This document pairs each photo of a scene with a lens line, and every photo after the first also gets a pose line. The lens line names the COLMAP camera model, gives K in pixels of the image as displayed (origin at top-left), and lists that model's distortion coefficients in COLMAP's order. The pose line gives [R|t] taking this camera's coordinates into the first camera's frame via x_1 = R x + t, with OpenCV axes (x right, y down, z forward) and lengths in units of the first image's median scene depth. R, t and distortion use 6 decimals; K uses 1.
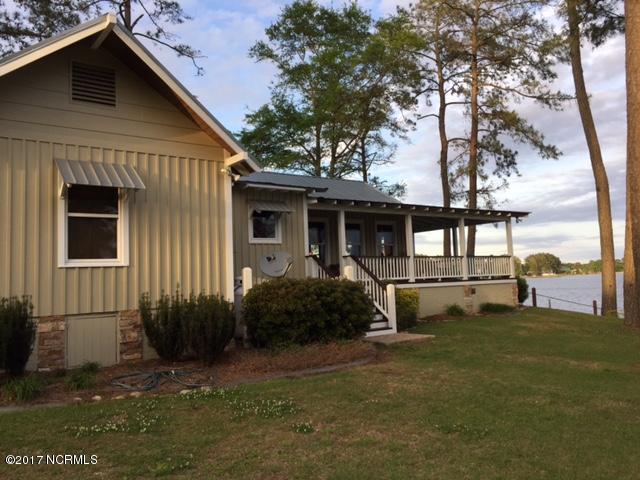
lens RADIAL K [[543.4, 0, 320.0], [0, 543.4, 240.0], [0, 0, 1]] dist [0.060755, -0.119177]
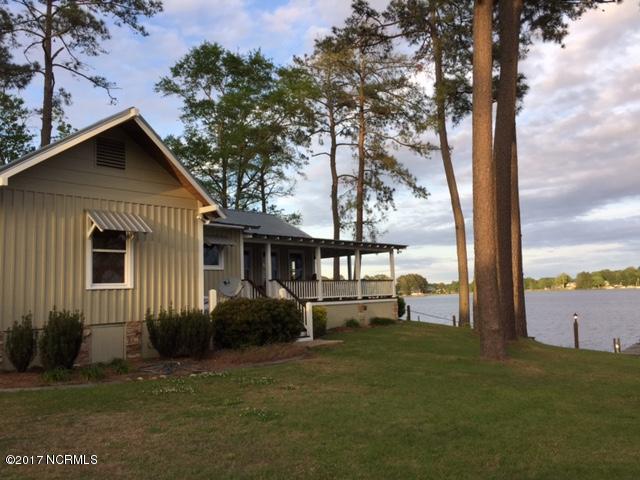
lens RADIAL K [[536.3, 0, 320.0], [0, 536.3, 240.0], [0, 0, 1]] dist [-0.004766, 0.001106]
pose [[0.976548, 0.023491, 0.214016, -0.071111], [-0.015618, 0.999140, -0.038404, -0.010811], [-0.214734, 0.034161, 0.976075, -0.151062]]
